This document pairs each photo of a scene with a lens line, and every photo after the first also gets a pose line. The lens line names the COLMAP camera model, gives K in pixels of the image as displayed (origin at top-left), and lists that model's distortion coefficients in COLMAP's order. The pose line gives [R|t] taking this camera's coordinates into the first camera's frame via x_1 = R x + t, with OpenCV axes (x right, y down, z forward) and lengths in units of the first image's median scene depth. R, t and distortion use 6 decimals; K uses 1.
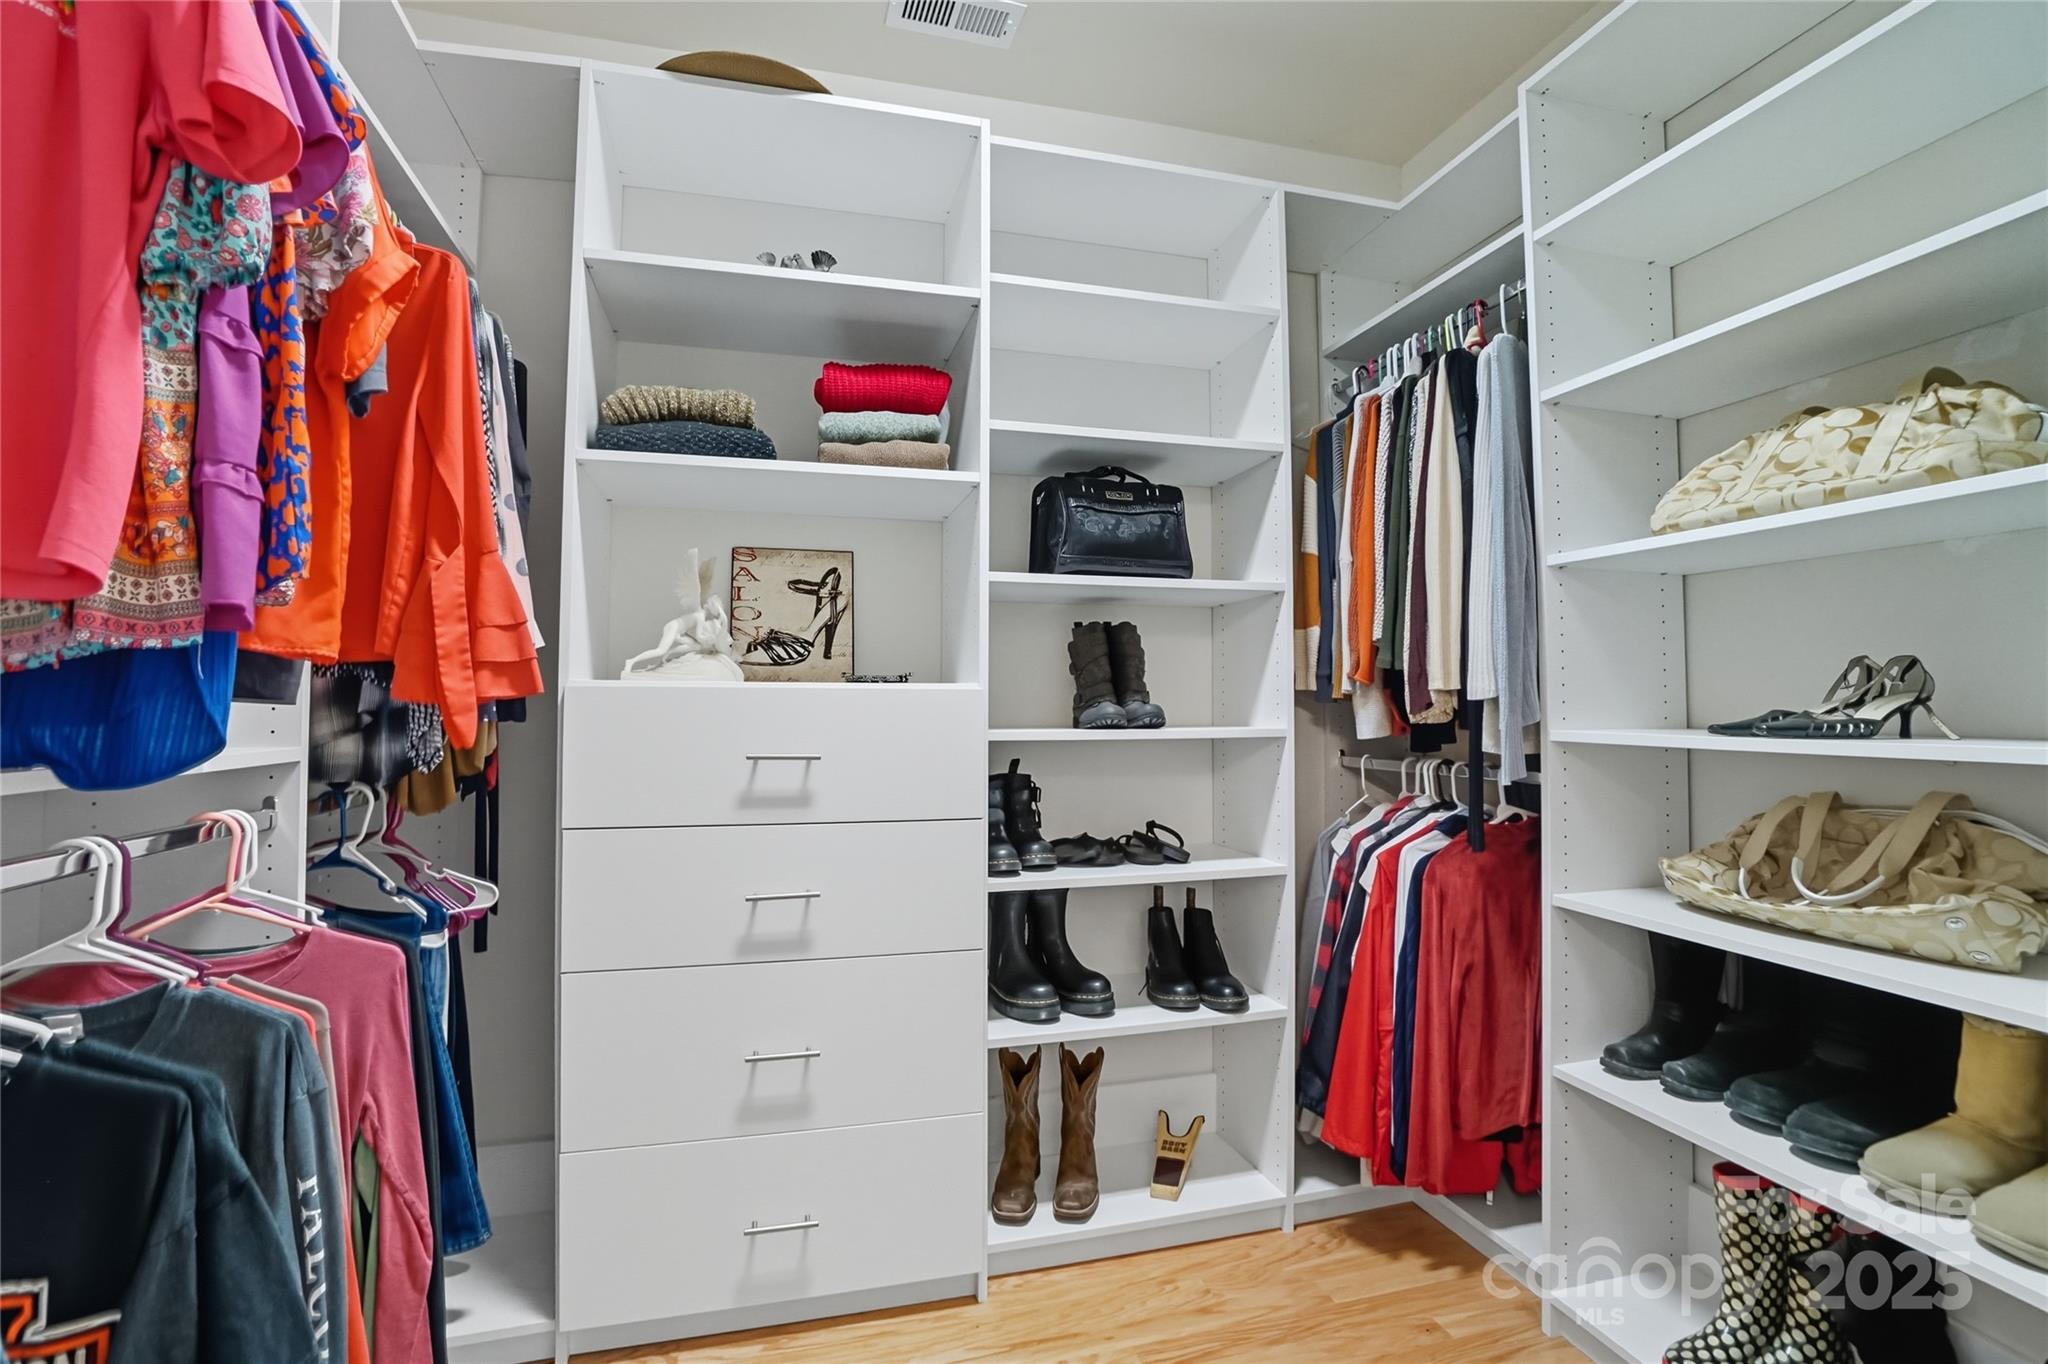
lens RADIAL K [[922.1, 0, 1015.1], [0, 922.1, 690.2], [0, 0, 1]] dist [-0.067227, 0.024953]
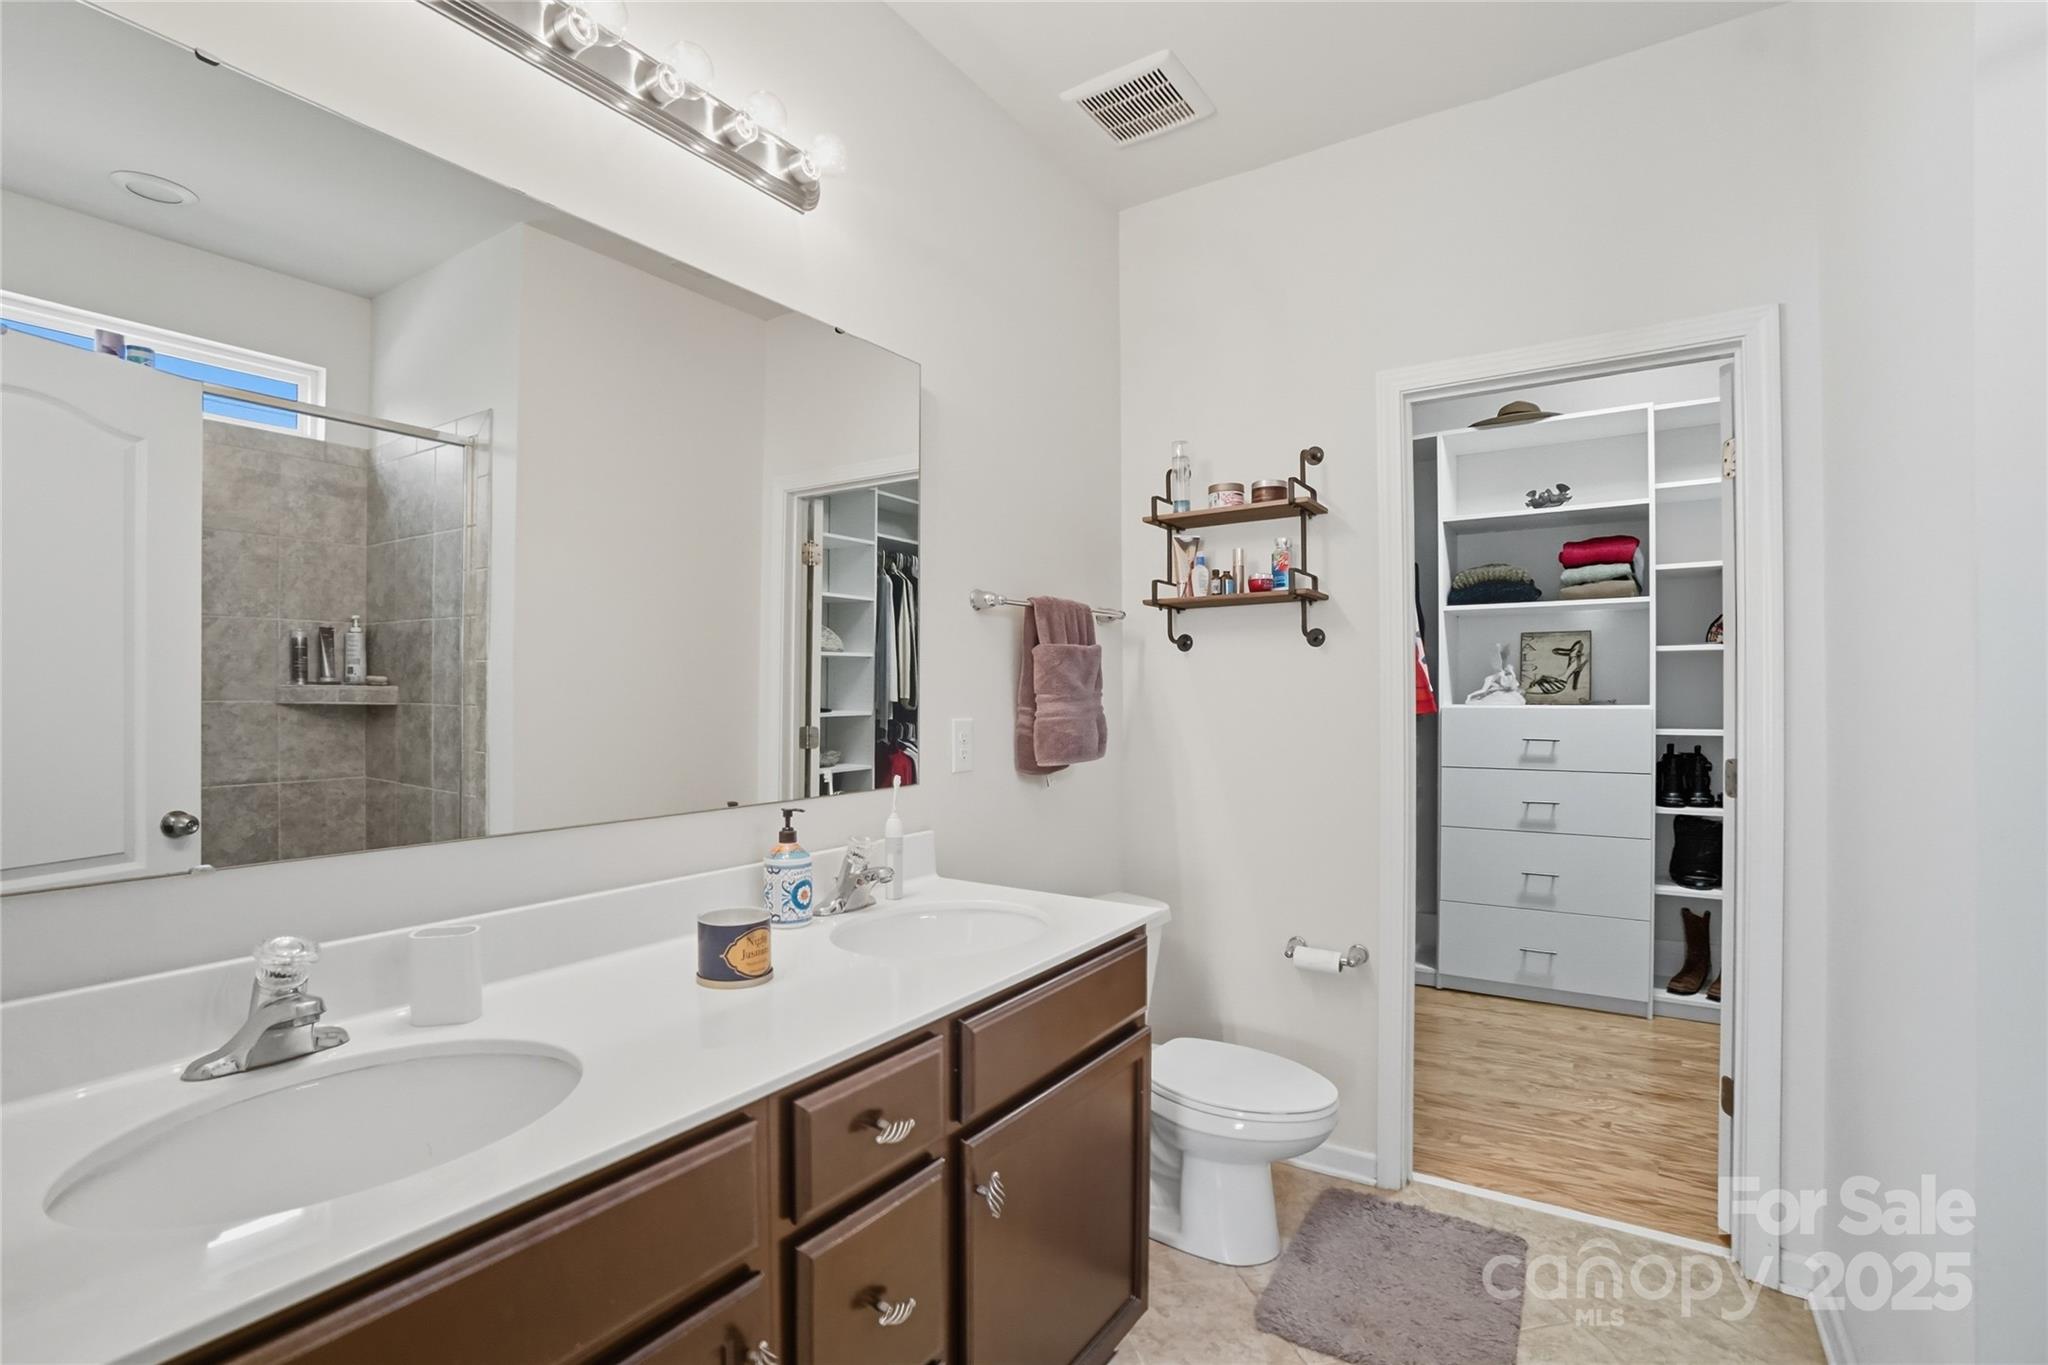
lens RADIAL K [[922.1, 0, 1015.1], [0, 922.1, 690.7], [0, 0, 1]] dist [-0.067227, 0.024953]
pose [[0.649843, -0.012144, -0.759972, 0.513495], [0.024099, 0.999699, 0.004632, -0.076967], [0.759686, -0.021325, 0.649940, -1.216541]]
